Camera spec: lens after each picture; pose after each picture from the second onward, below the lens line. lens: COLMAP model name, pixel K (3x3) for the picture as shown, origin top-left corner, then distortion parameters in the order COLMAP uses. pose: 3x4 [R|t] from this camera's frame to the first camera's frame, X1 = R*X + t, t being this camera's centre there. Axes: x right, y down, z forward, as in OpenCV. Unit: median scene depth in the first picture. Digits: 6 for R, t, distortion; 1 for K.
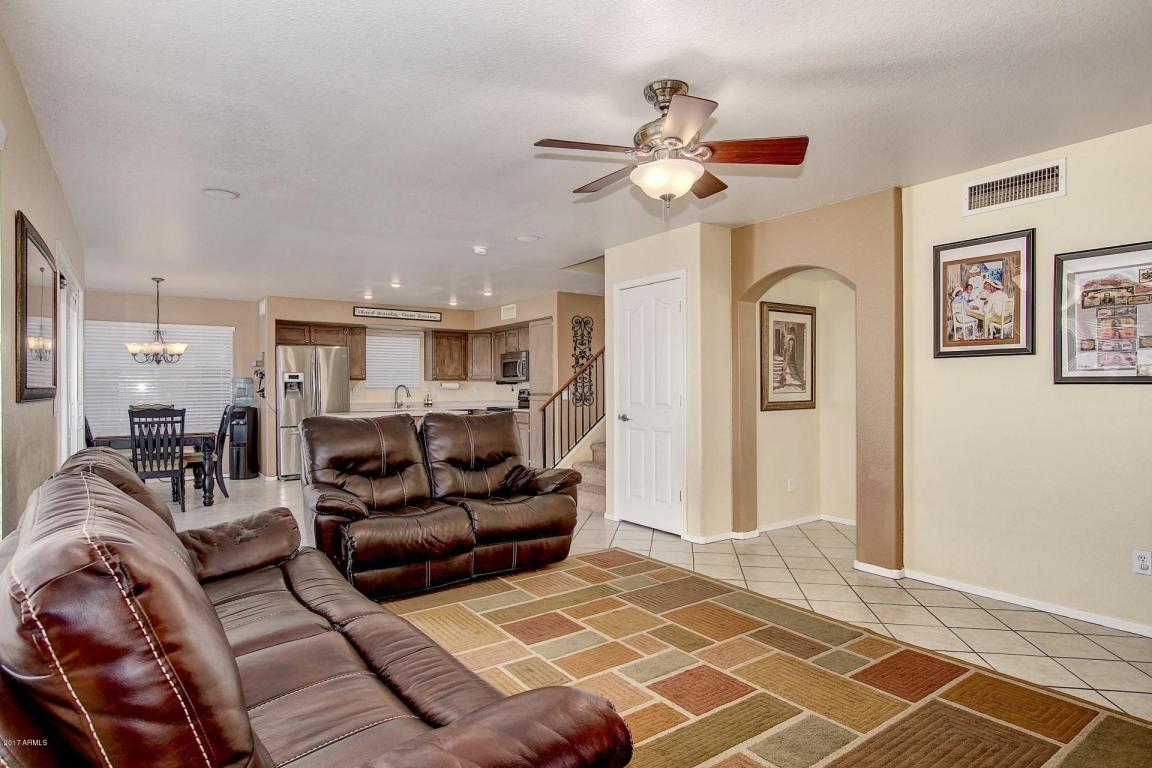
lens RADIAL K [[634.1, 0, 570.6], [0, 634.1, 389.5], [0, 0, 1]] dist [-0.016806, 0.001171]
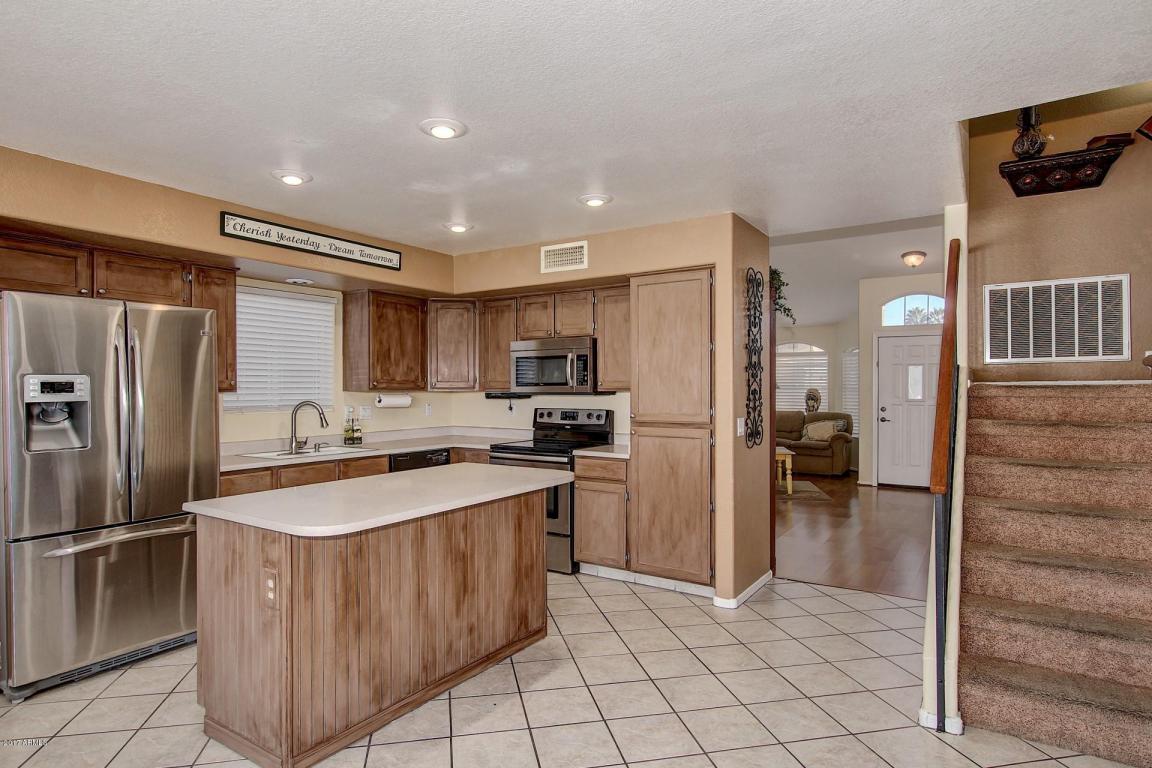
lens RADIAL K [[634.1, 0, 570.6], [0, 634.1, 389.5], [0, 0, 1]] dist [-0.016806, 0.001171]
pose [[0.929437, 0.002392, 0.368972, -0.292579], [-0.002660, 0.999996, 0.000216, -0.018536], [-0.368970, -0.001182, 0.929440, 0.559770]]
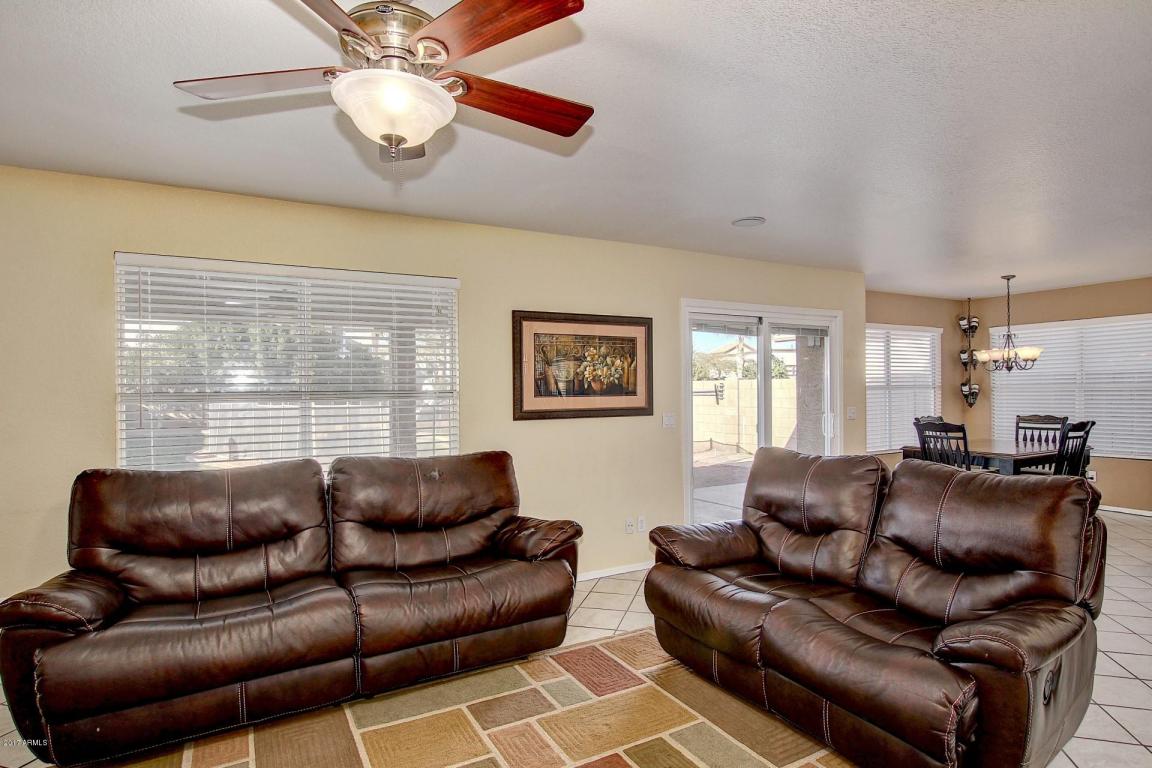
lens RADIAL K [[615.9, 0, 573.3], [0, 615.9, 390.6], [0, 0, 1]] dist [-0.010116, -0.000132]
pose [[-0.097795, 0.009933, -0.995157, 0.222514], [0.007978, 0.999926, 0.009196, -0.021092], [0.995175, -0.007040, -0.097867, 0.377624]]
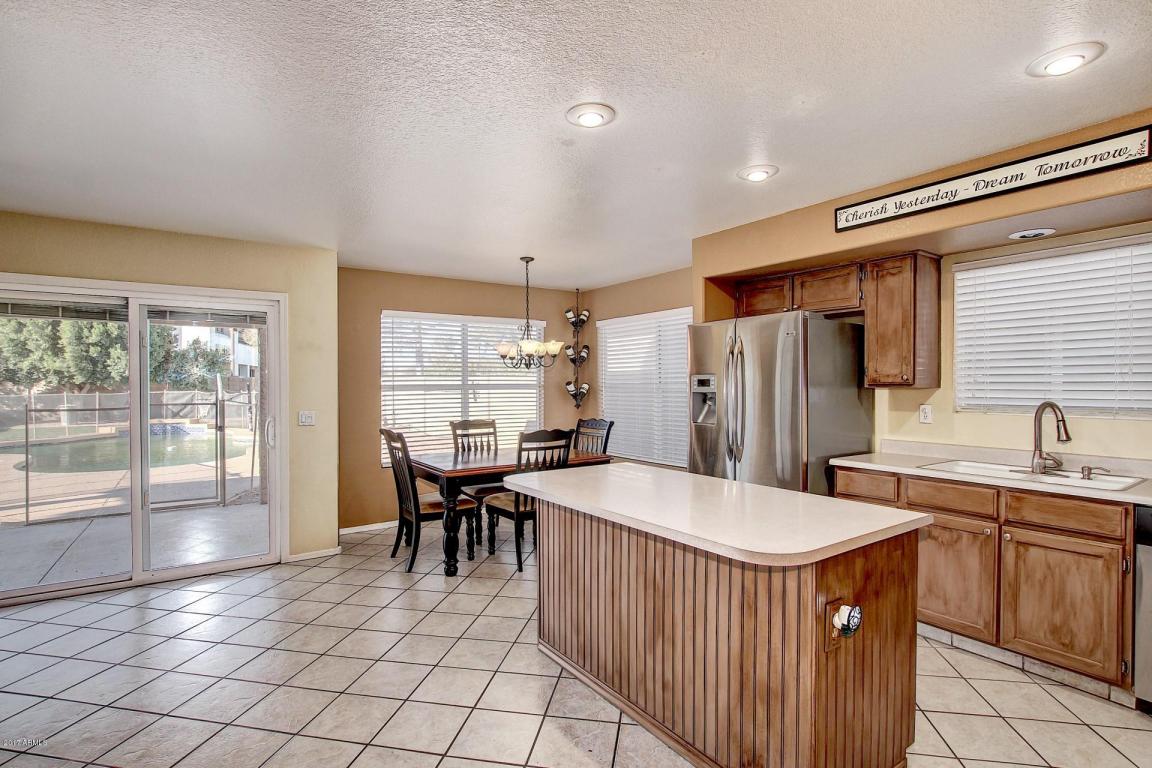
lens RADIAL K [[557.4, 0, 569.5], [0, 557.4, 388.7], [0, 0, 1]] dist [-0.019349, 0.000092]
pose [[-0.016097, 0.014424, -0.999766, 0.021627], [0.002484, 0.999893, 0.014386, -0.020886], [0.999867, -0.002251, -0.016131, 0.858069]]
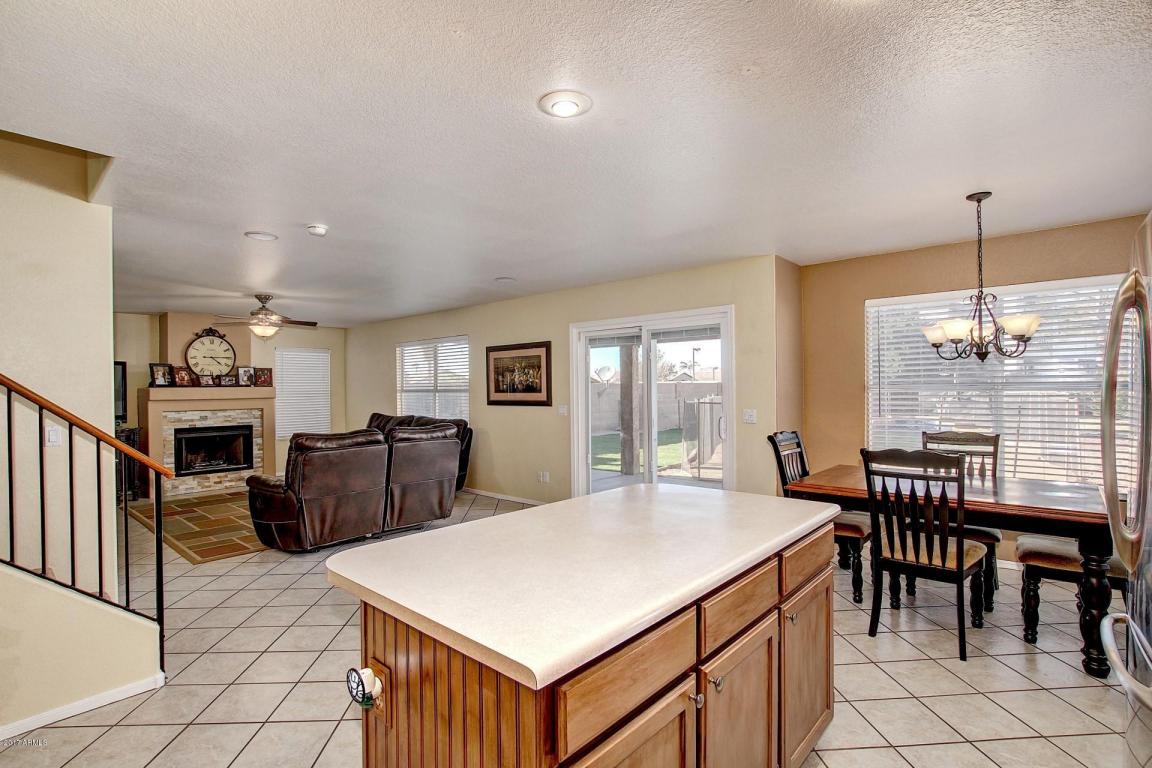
lens RADIAL K [[549.8, 0, 569.3], [0, 549.8, 389.4], [0, 0, 1]] dist [-0.027875, 0.001506]
pose [[-0.974429, 0.016991, -0.224051, -0.183502], [0.016051, 0.999853, 0.006016, -0.020007], [0.224121, 0.002266, -0.974559, 1.095391]]
